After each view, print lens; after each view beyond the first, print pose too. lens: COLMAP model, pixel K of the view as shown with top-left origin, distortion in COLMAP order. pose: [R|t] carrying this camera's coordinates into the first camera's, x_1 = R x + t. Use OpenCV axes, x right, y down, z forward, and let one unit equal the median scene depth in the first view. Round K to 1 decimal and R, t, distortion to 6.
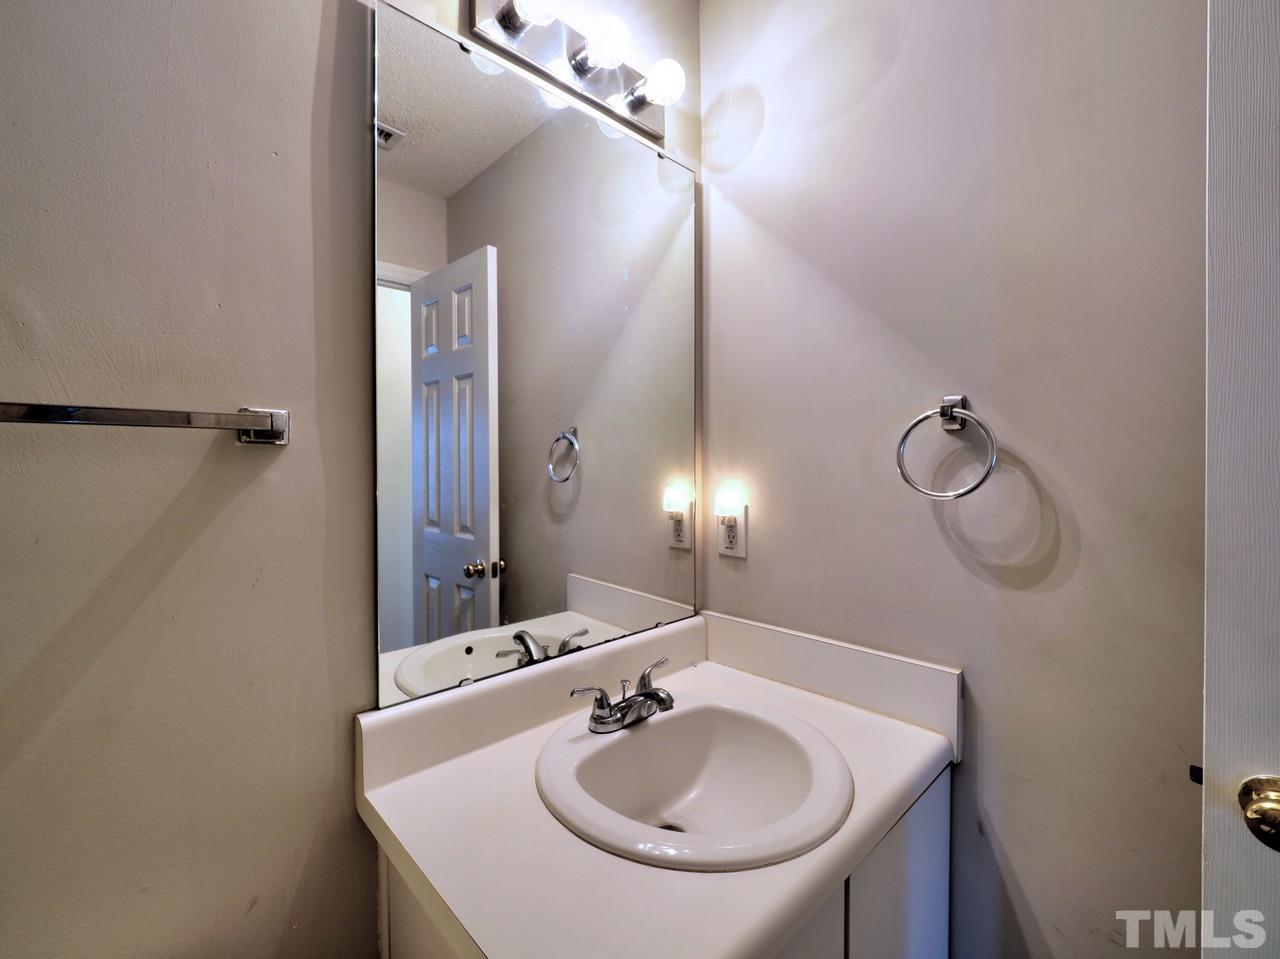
lens RADIAL K [[544.4, 0, 641.1], [0, 544.4, 468.4], [0, 0, 1]] dist [-0.001450, -0.000022]
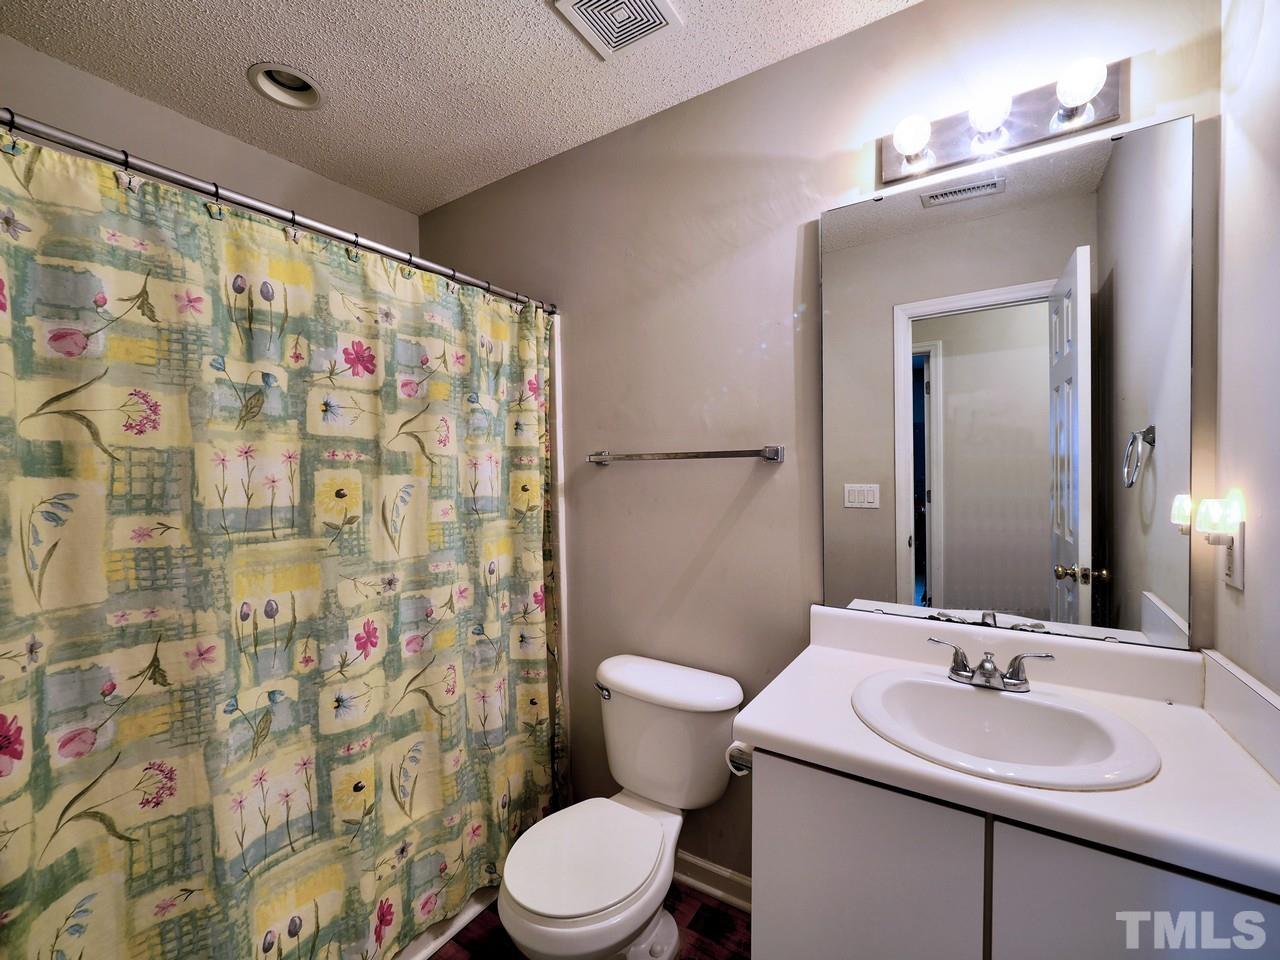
lens RADIAL K [[534.4, 0, 640.0], [0, 534.4, 480.0], [0, 0, 1]] dist [-0.001348, 0.000412]
pose [[0.239034, 0.017111, -0.970860, 0.716285], [0.001456, 0.999837, 0.017980, -0.005636], [0.971010, -0.005711, 0.238970, -0.009651]]
